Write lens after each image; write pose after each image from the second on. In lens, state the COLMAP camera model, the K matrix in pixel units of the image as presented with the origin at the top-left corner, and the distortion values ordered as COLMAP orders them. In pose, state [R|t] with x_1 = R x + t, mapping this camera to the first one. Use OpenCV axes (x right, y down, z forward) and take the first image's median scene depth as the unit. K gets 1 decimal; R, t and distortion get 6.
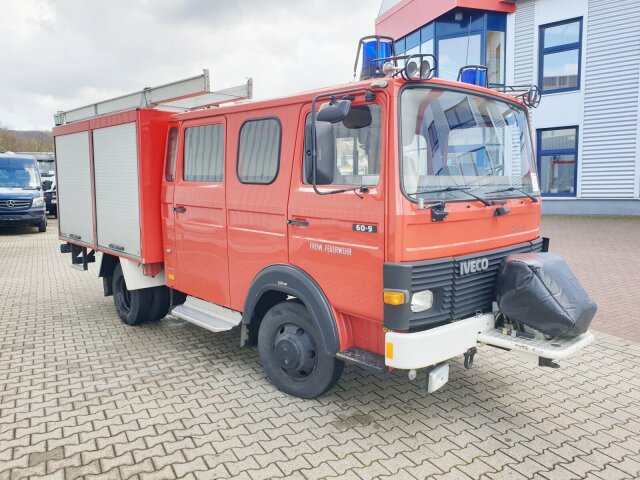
lens RADIAL K [[496.0, 0, 317.9], [0, 496.0, 243.4], [0, 0, 1]] dist [0.051154, -0.083268]
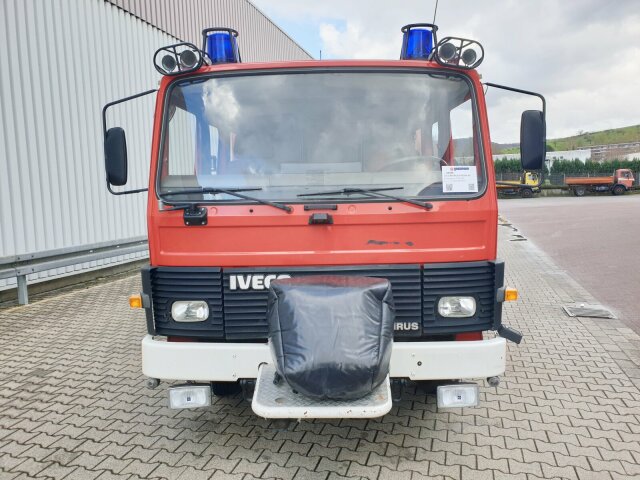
lens RADIAL K [[496.0, 0, 317.9], [0, 496.0, 243.4], [0, 0, 1]] dist [0.051154, -0.083268]
pose [[0.722109, 0.077270, -0.687450, 0.977249], [-0.073563, 0.996685, 0.034756, -0.056714], [0.687857, 0.025473, 0.725399, 0.478569]]
